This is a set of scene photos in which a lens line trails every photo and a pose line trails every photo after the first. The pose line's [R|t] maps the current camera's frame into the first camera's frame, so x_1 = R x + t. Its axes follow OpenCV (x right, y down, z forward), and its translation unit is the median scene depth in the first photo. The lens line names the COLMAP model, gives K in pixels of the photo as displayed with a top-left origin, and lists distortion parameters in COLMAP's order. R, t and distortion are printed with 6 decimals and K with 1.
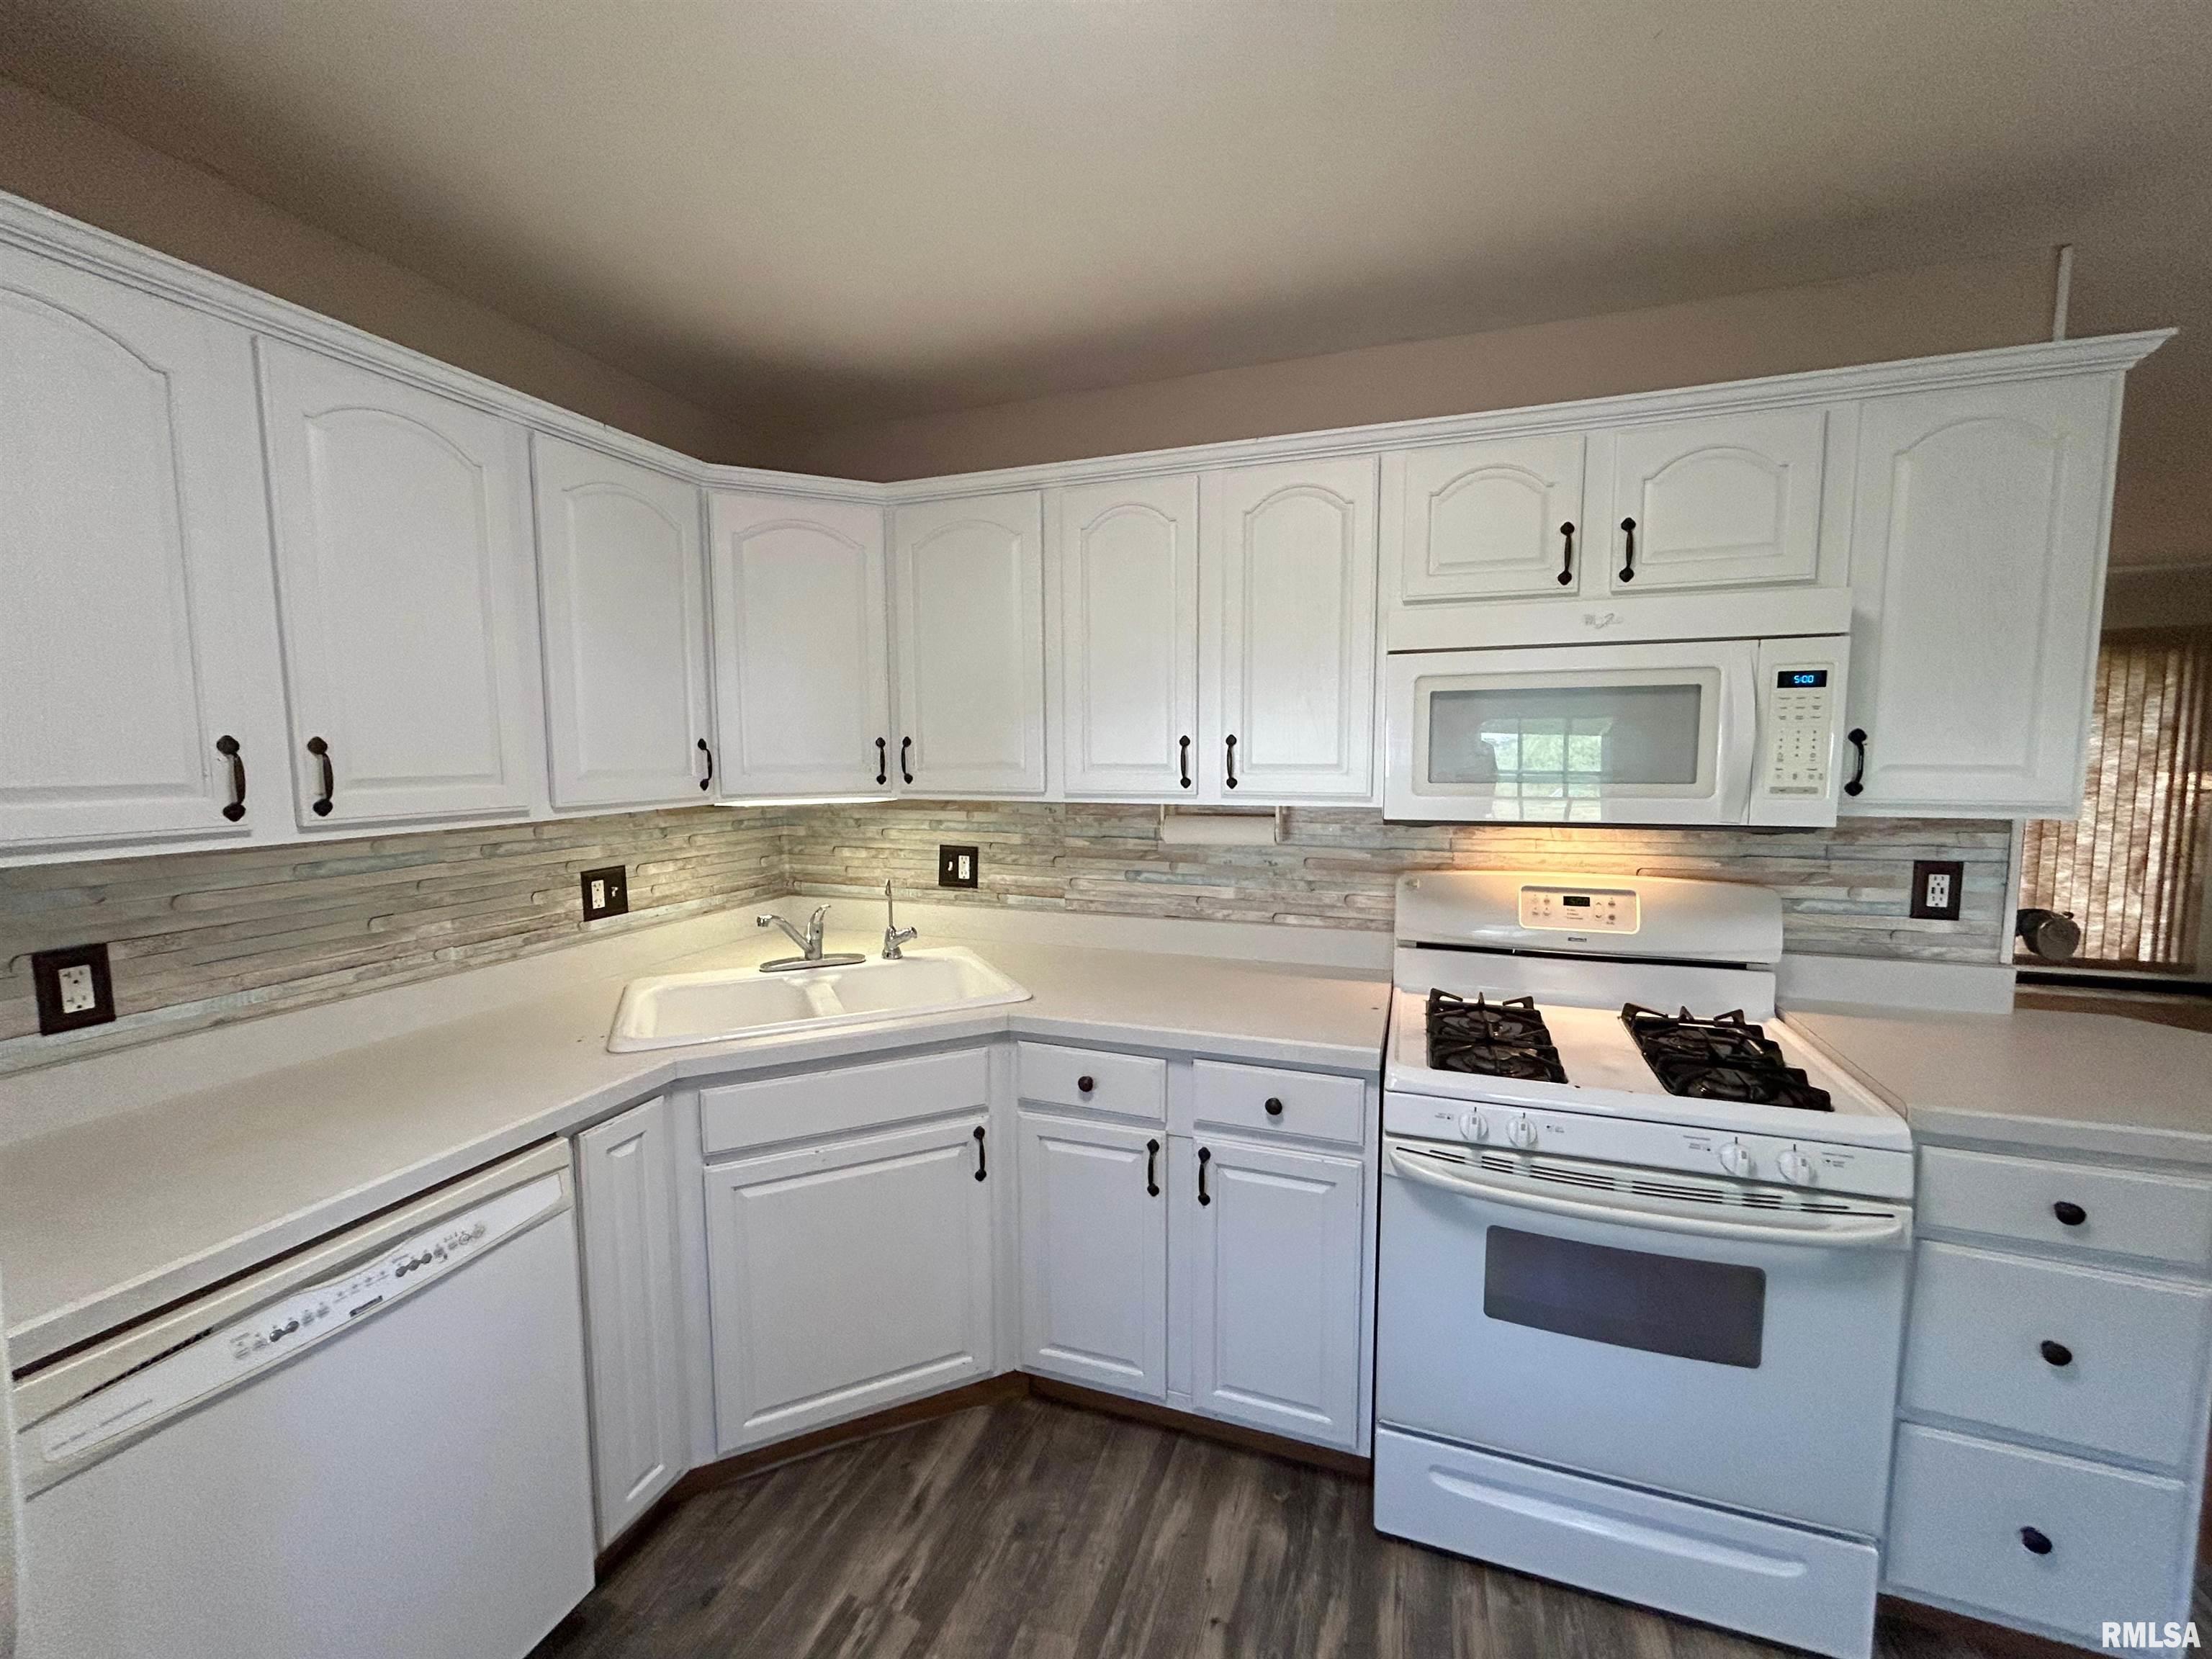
lens RADIAL K [[891.5, 0, 1101.3], [0, 891.5, 830.4], [0, 0, 1]] dist [-0.000090, 0.000042]
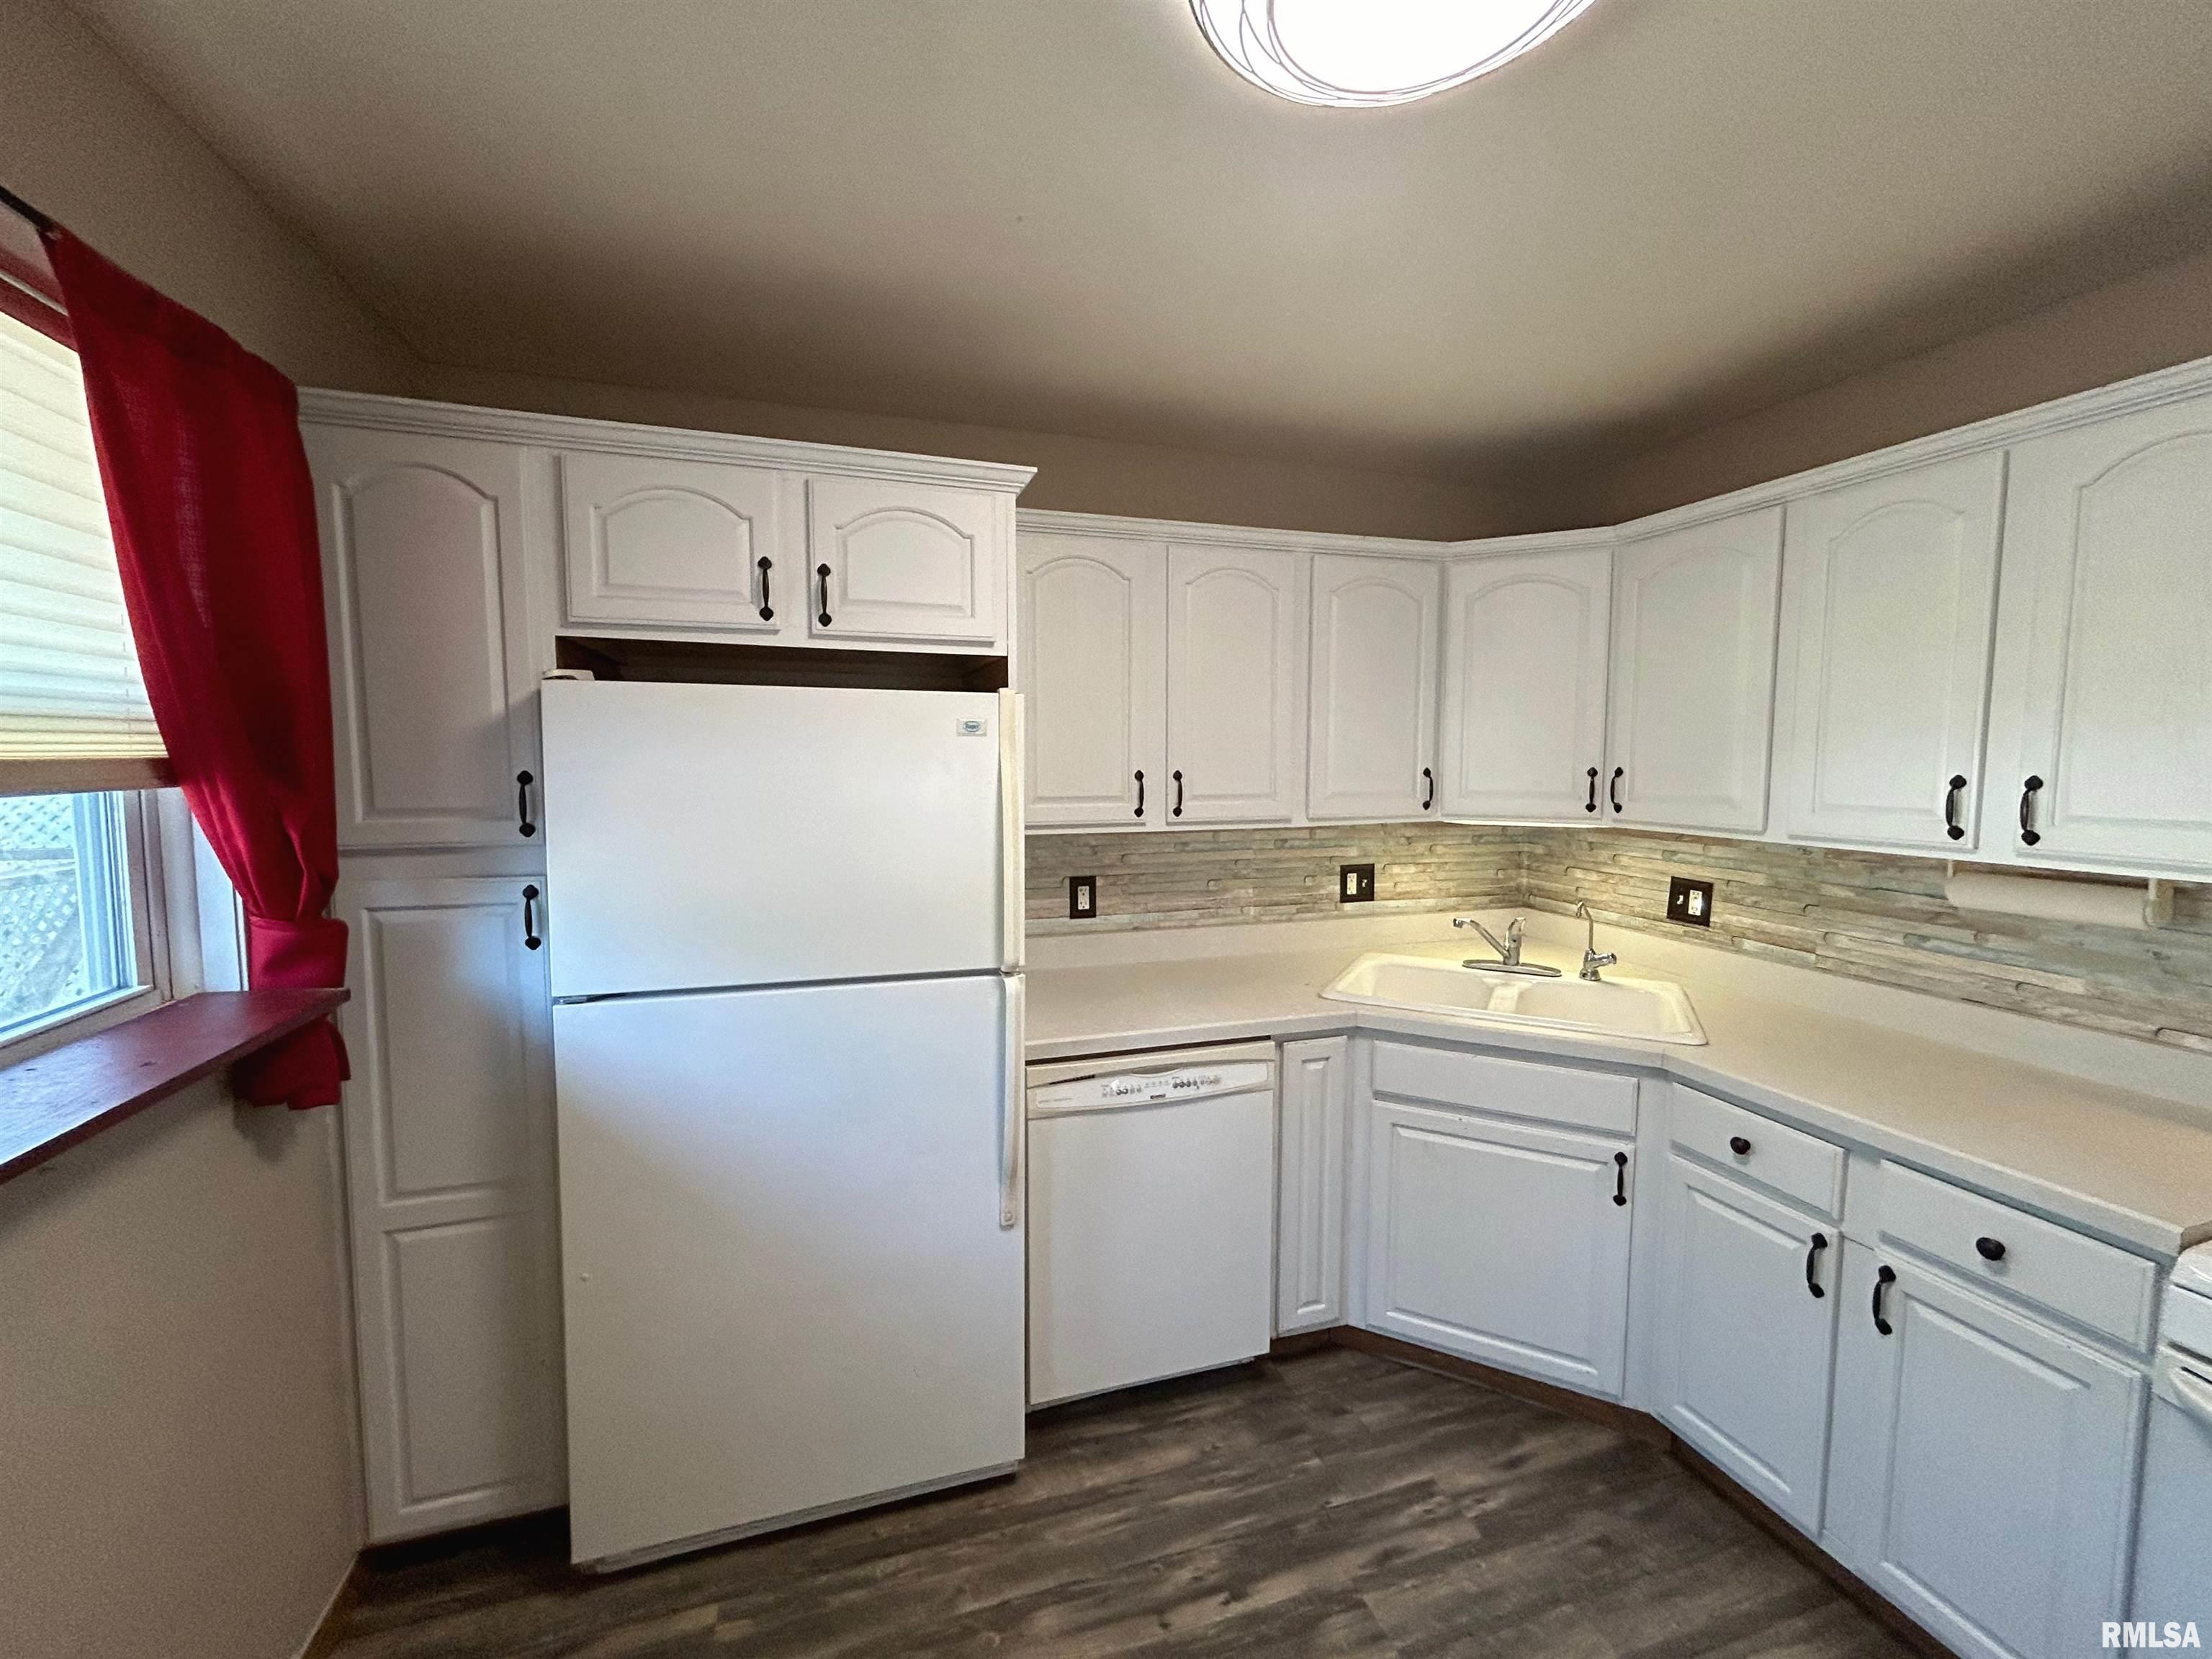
lens RADIAL K [[891.2, 0, 1099.7], [0, 891.2, 827.4], [0, 0, 1]] dist [0.000186, 0.000132]
pose [[0.608580, 0.070573, -0.790348, 0.266394], [-0.076829, 0.996598, 0.029830, -0.023891], [0.789764, 0.042568, 0.611932, -0.111523]]
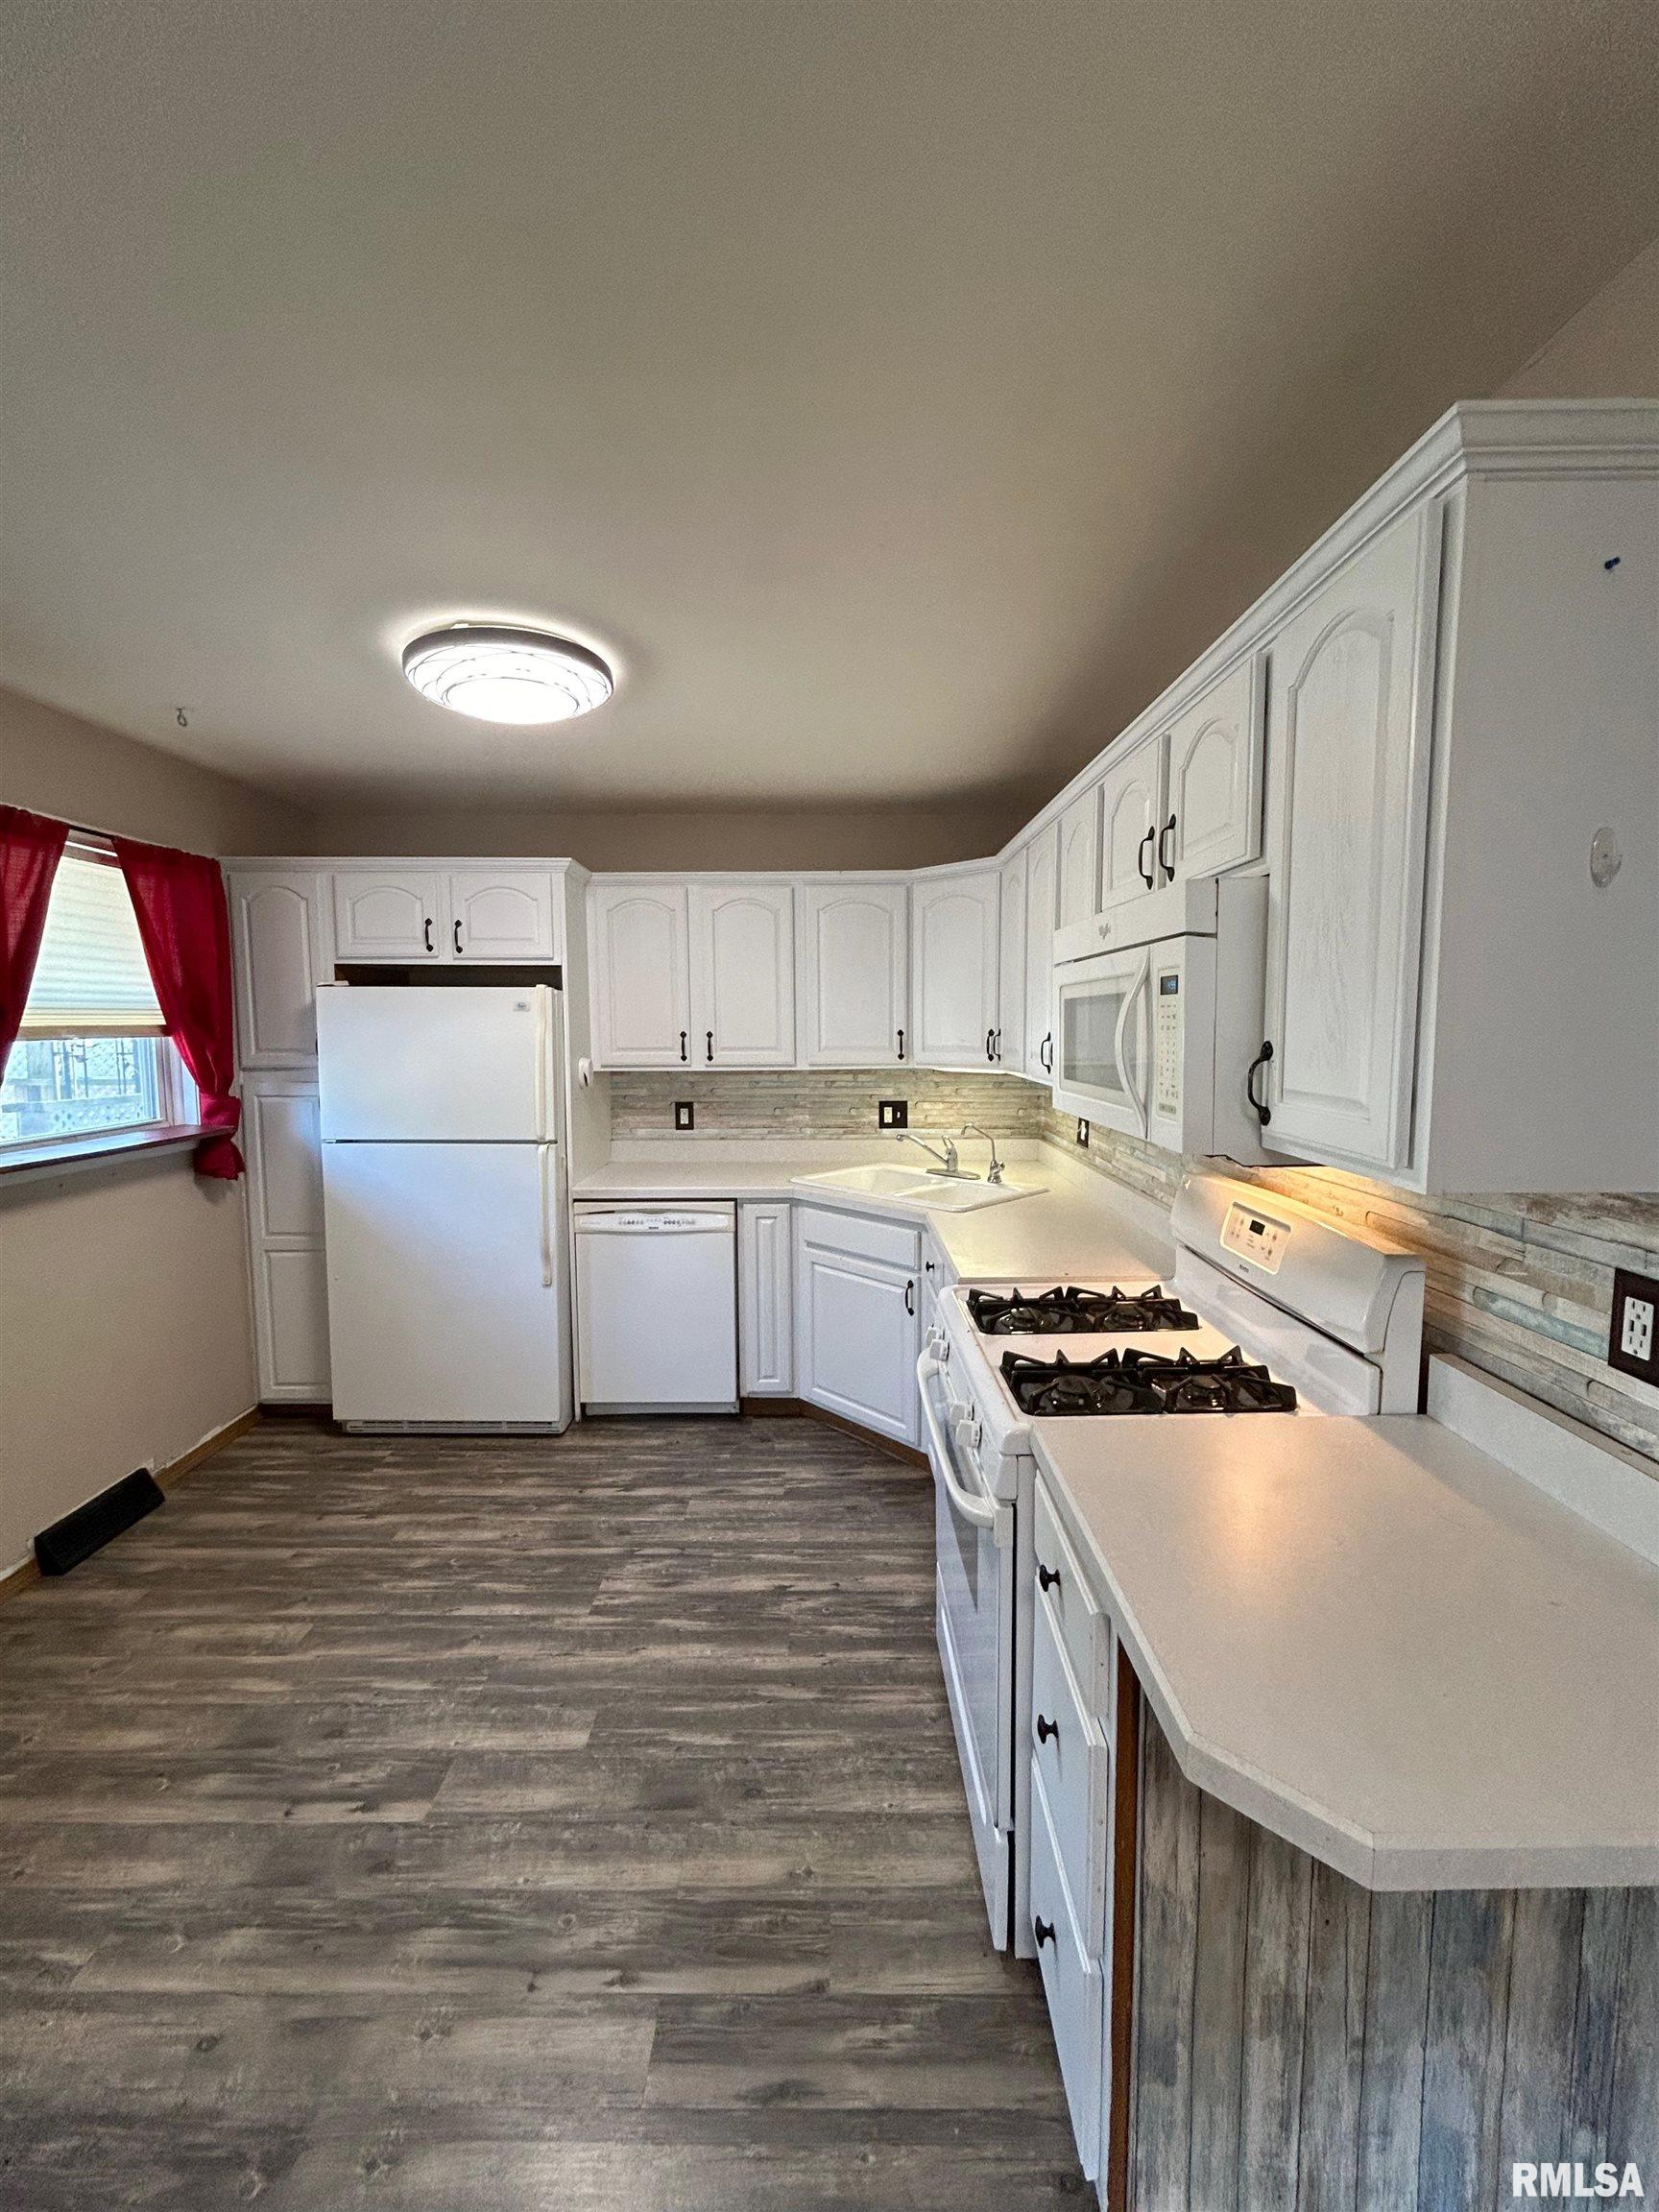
lens RADIAL K [[891.2, 0, 829.5], [0, 891.2, 1106.0], [0, 0, 1]] dist [0.000186, 0.000132]
pose [[0.340687, 0.092242, -0.935641, 1.188741], [-0.084384, 0.994159, 0.067285, -0.062938], [0.936382, 0.056030, 0.346481, 0.290567]]
